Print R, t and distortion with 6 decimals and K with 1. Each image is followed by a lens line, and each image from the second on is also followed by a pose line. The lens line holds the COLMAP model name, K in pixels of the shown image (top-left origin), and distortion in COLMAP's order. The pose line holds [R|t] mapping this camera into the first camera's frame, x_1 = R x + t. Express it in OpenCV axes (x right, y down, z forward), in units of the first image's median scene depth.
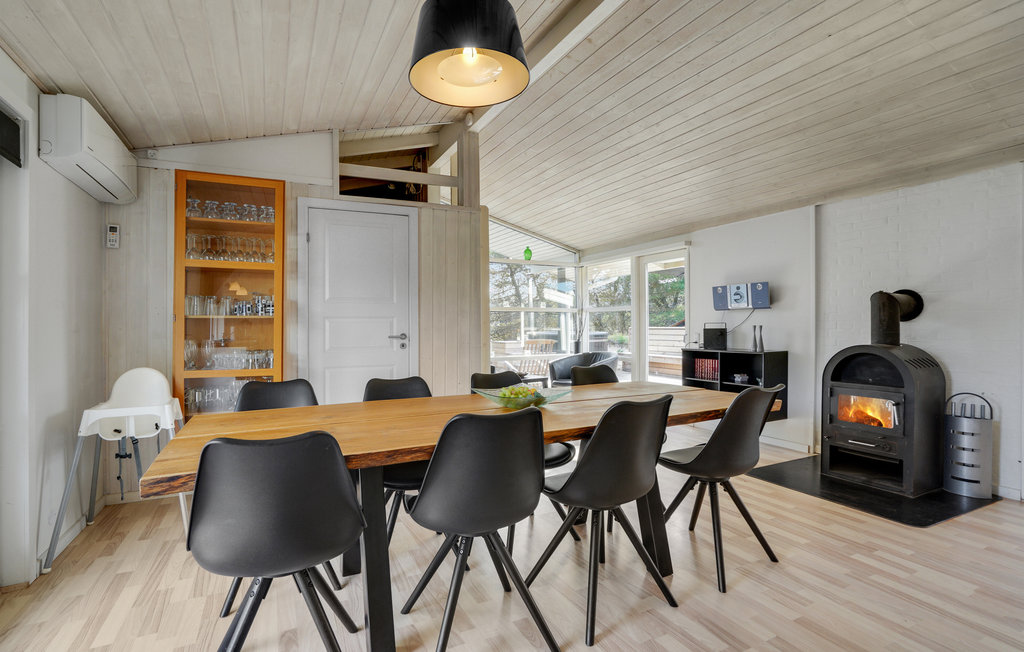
lens RADIAL K [[493.1, 0, 493.1], [0, 493.1, 316.1], [0, 0, 1]] dist [-0.054148, 0.024792]
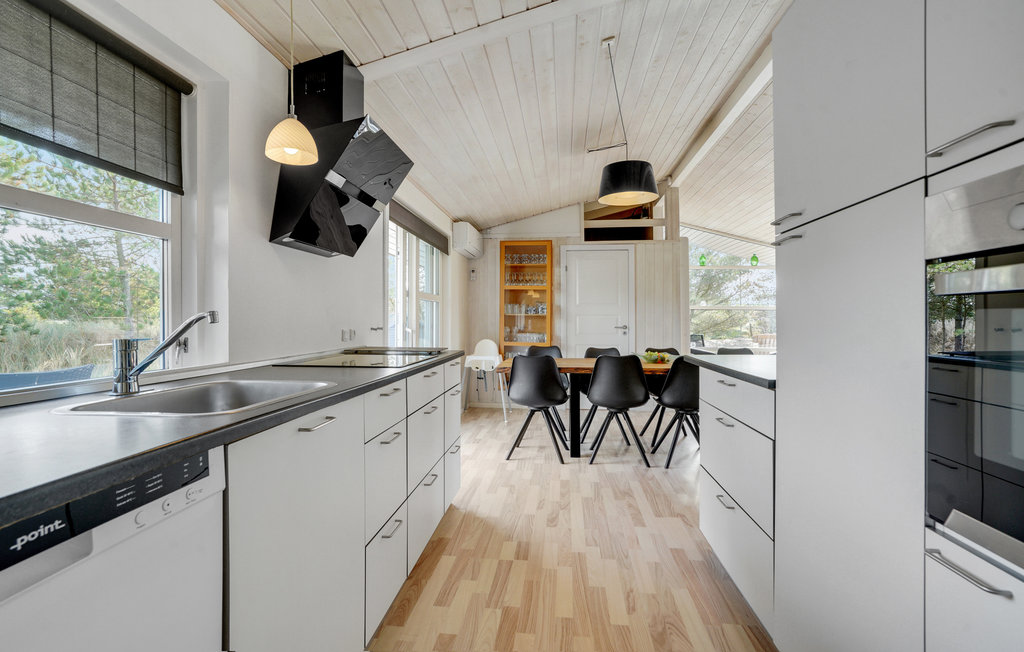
lens RADIAL K [[493.1, 0, 493.1], [0, 493.1, 316.1], [0, 0, 1]] dist [-0.054148, 0.024792]
pose [[0.838340, 0.005643, -0.545119, 0.403936], [-0.000803, 0.999958, 0.009116, -0.010403], [0.545147, -0.007205, 0.838309, -0.681963]]
